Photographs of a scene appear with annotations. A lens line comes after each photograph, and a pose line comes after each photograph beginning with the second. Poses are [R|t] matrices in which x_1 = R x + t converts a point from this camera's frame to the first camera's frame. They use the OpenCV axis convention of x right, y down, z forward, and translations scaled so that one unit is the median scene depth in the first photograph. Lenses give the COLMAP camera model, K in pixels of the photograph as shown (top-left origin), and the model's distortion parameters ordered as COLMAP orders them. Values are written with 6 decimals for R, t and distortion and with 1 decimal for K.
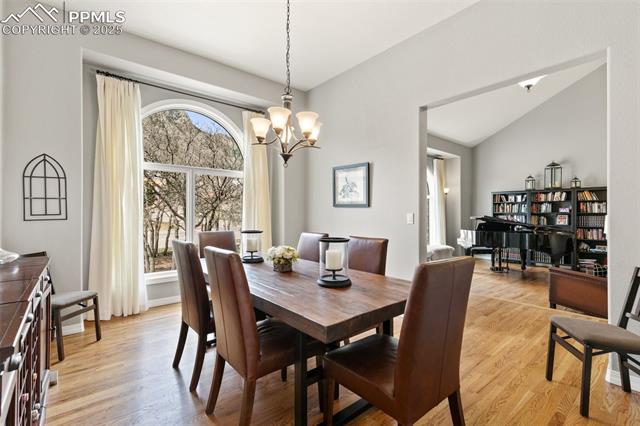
lens RADIAL K [[293.5, 0, 318.8], [0, 293.5, 211.1], [0, 0, 1]] dist [0.009207, -0.000827]
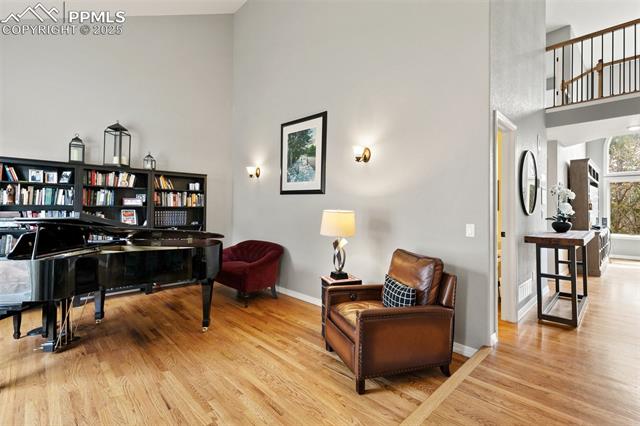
lens RADIAL K [[293.5, 0, 320.1], [0, 293.5, 208.6], [0, 0, 1]] dist [0.009207, -0.000827]
pose [[-0.071437, -0.000657, 0.997445, 0.149752], [-0.012970, 0.999916, -0.000270, 0.005869], [-0.997361, -0.012956, -0.071440, 0.607437]]
